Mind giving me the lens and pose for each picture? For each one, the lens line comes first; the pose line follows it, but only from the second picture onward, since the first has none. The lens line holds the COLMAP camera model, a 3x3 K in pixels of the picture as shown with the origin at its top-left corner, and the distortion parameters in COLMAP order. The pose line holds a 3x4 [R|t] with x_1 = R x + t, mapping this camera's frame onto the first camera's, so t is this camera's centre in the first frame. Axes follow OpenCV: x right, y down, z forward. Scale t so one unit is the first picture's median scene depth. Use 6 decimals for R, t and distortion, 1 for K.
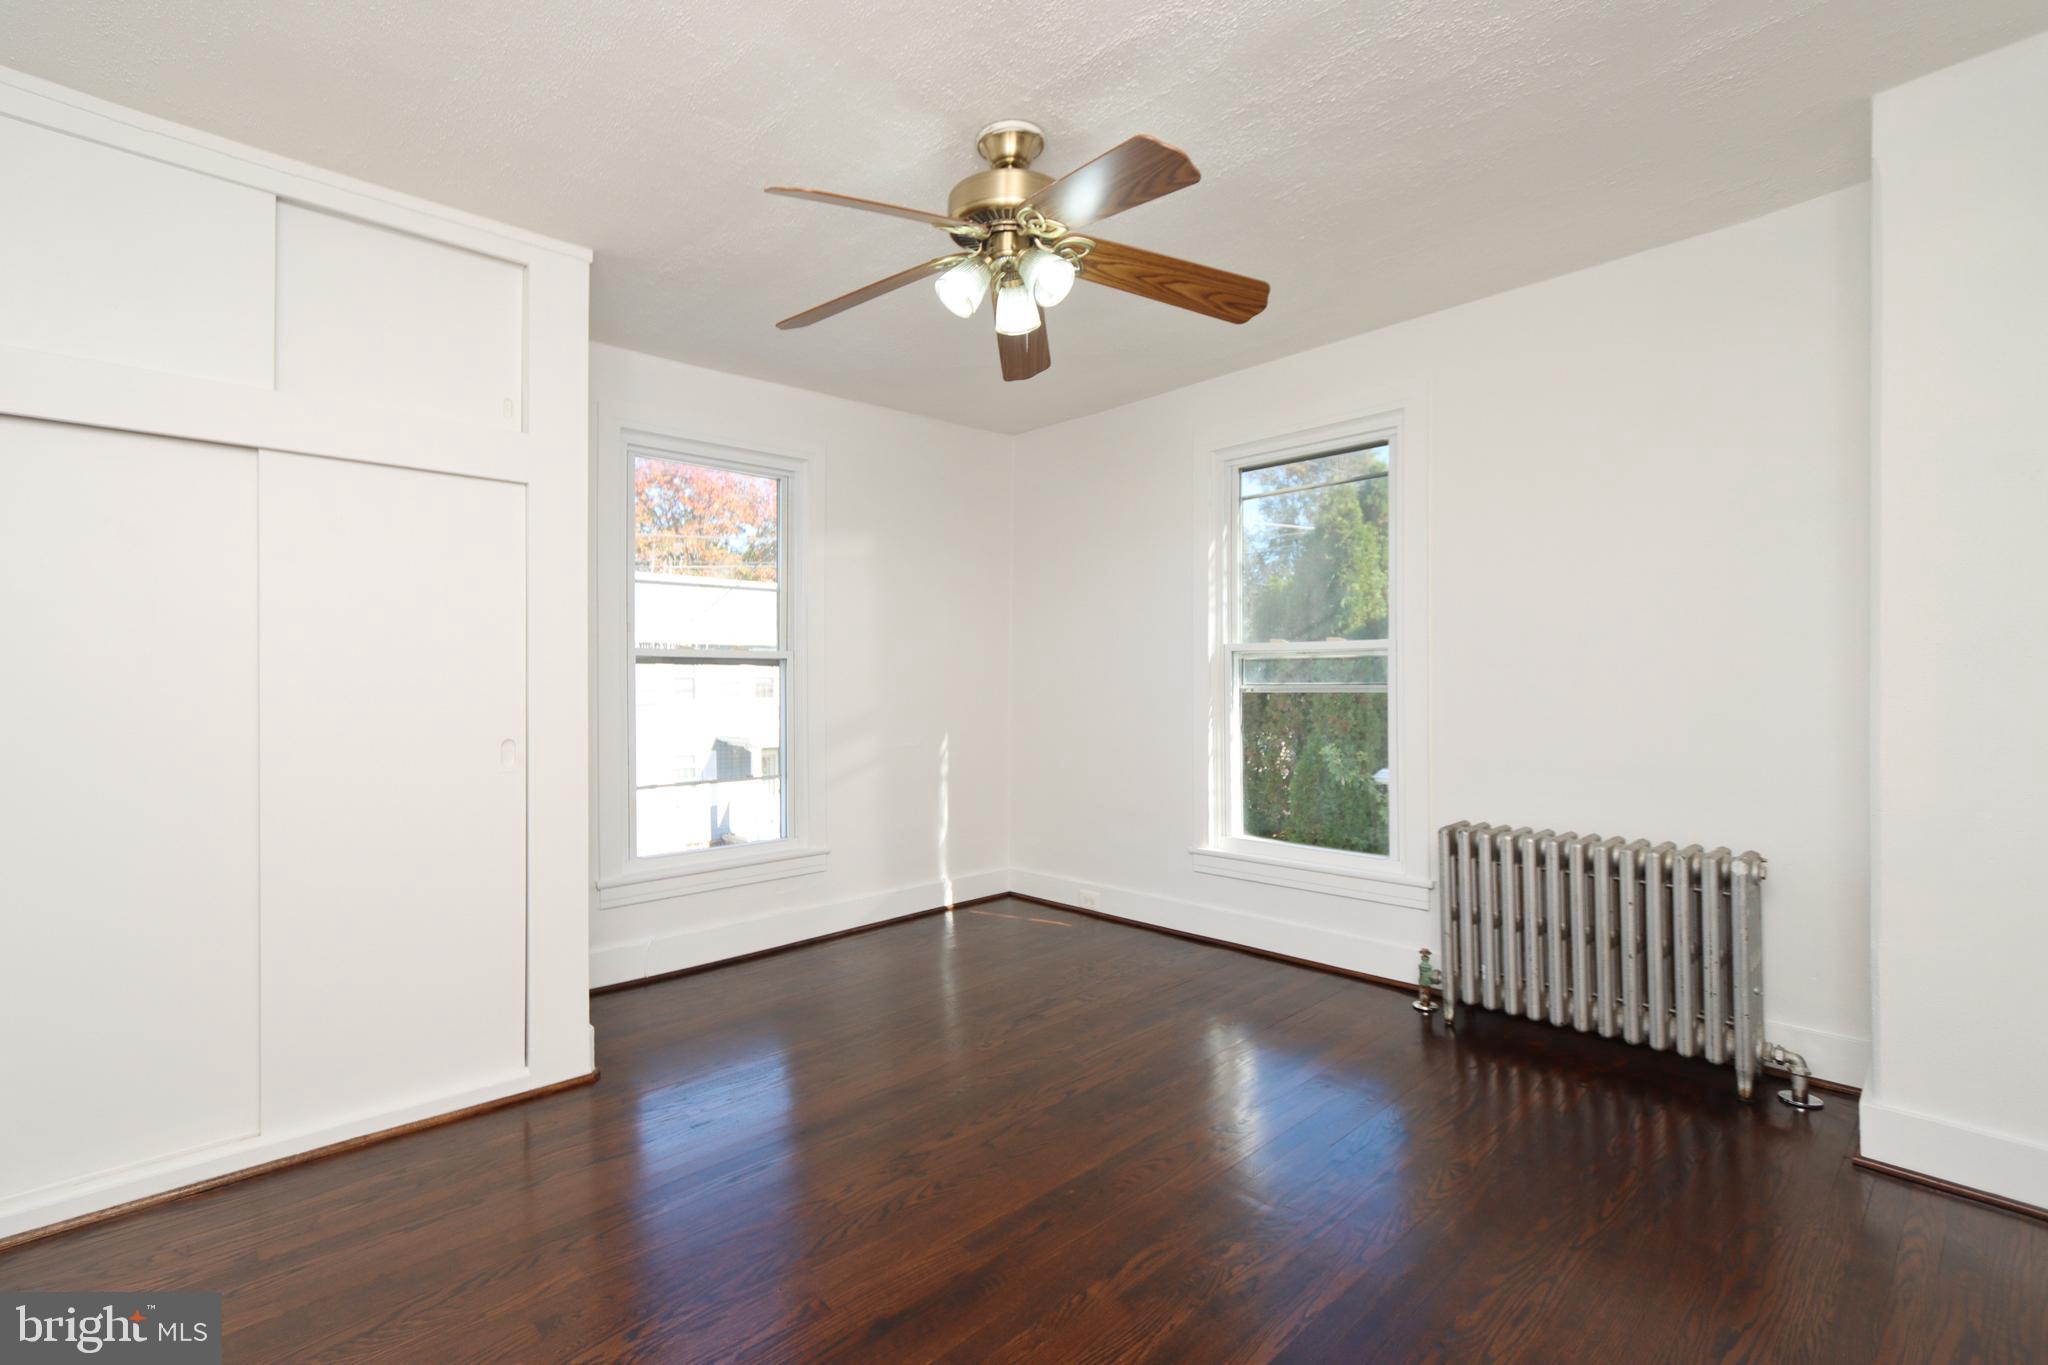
lens RADIAL K [[934.2, 0, 976.6], [0, 934.2, 664.2], [0, 0, 1]] dist [0.000318, 0.000203]
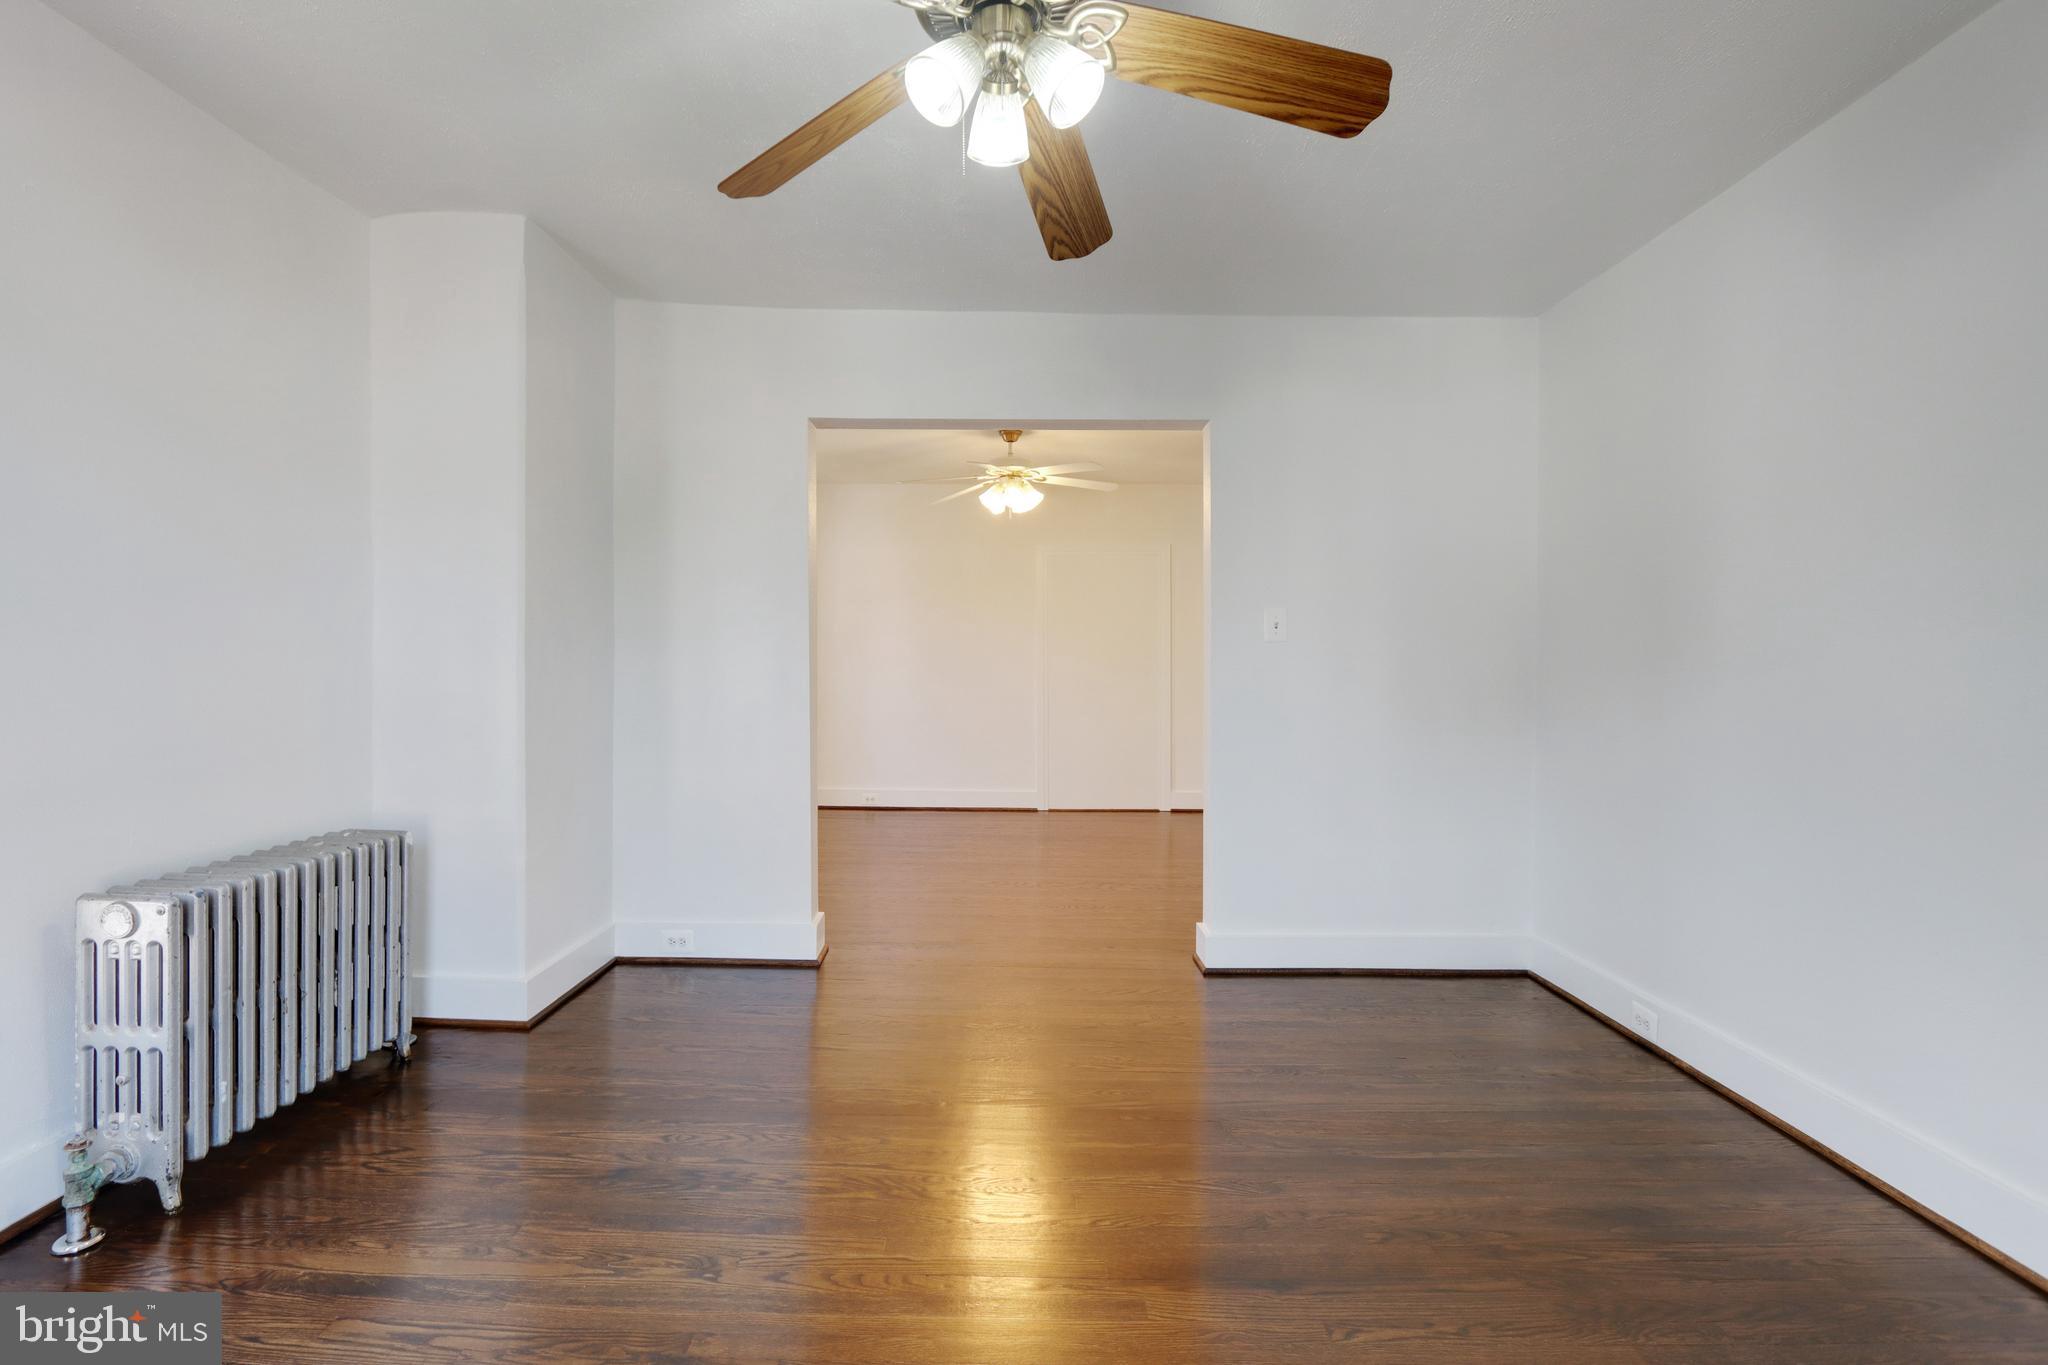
lens RADIAL K [[950.8, 0, 1023.2], [0, 950.8, 681.8], [0, 0, 1]] dist [-0.016208, 0.000487]
pose [[-0.740938, -0.006041, 0.671546, -0.293955], [-0.013644, 0.999889, -0.006060, 0.028086], [-0.671434, -0.013653, -0.740938, 0.995285]]
